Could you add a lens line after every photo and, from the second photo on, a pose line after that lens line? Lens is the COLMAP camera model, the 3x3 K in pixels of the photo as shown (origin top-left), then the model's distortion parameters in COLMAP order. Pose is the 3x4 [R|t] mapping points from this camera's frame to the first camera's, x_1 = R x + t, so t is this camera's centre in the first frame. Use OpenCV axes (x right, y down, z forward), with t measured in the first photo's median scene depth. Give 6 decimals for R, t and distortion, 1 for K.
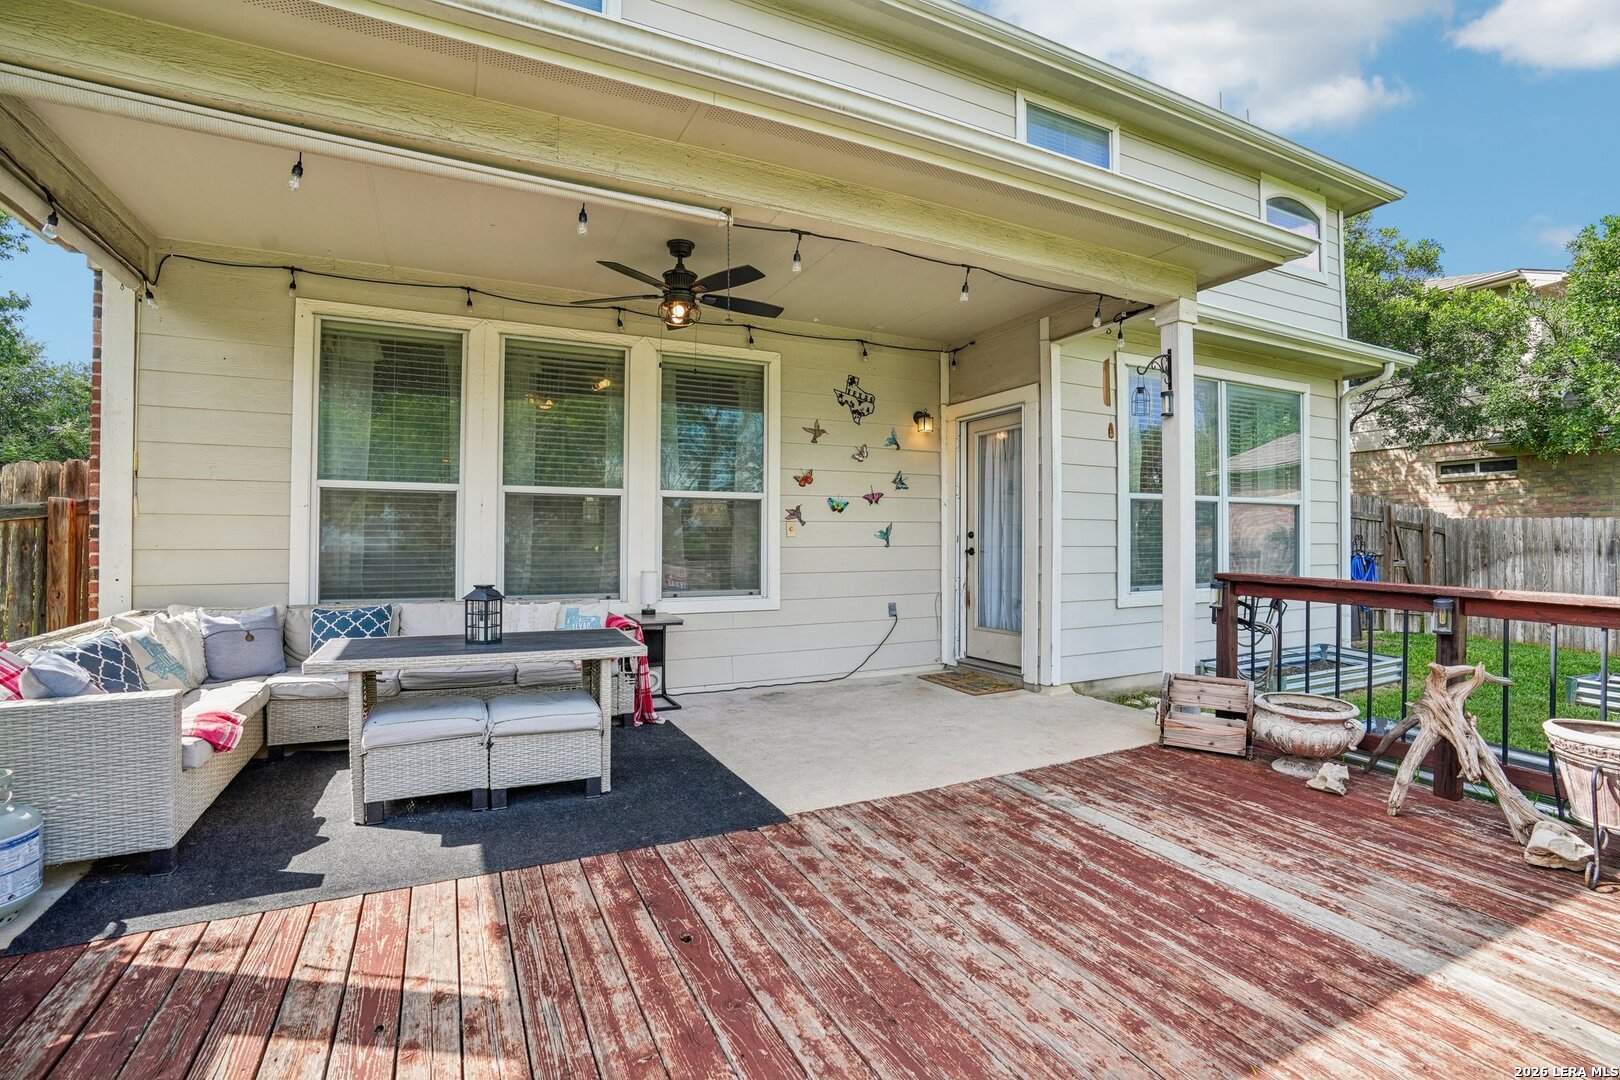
lens RADIAL K [[746.1, 0, 810.8], [0, 746.1, 531.7], [0, 0, 1]] dist [-0.040140, 0.005007]
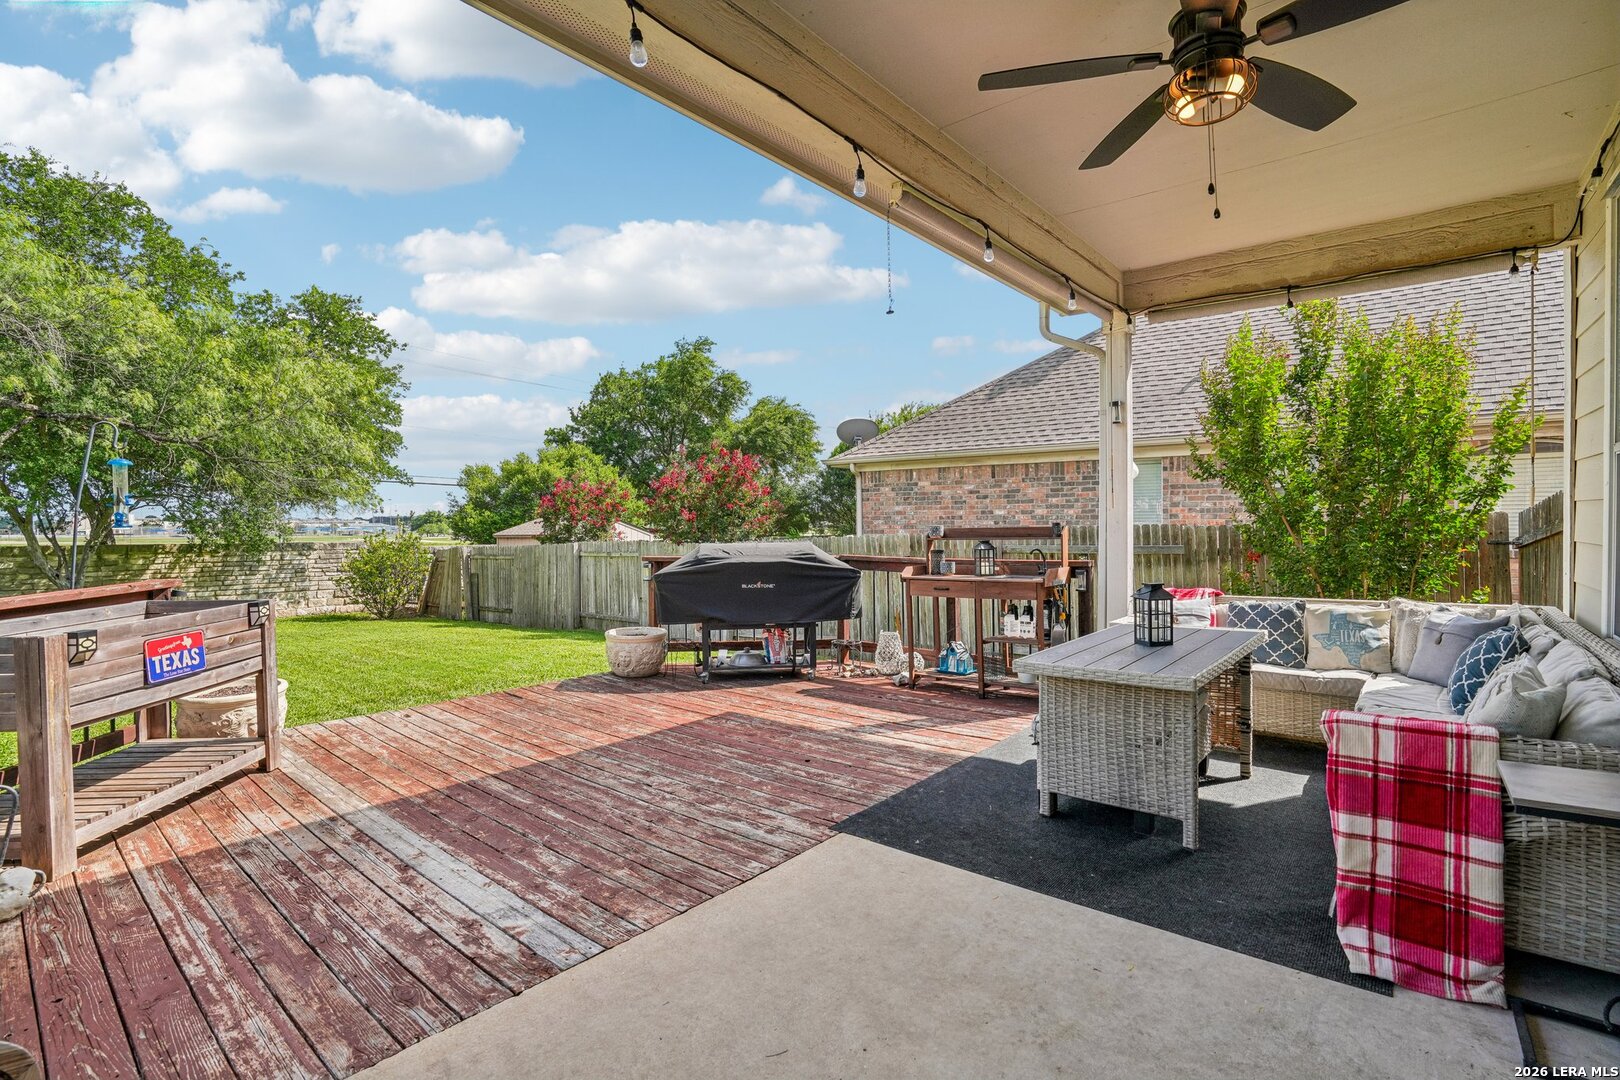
lens RADIAL K [[746.1, 0, 797.8], [0, 746.1, 531.5], [0, 0, 1]] dist [-0.040140, 0.005007]
pose [[-0.923693, 0.014470, -0.382859, 0.422918], [0.014247, 0.999893, 0.003420, -0.003283], [0.382867, -0.002295, -0.923800, 2.110080]]
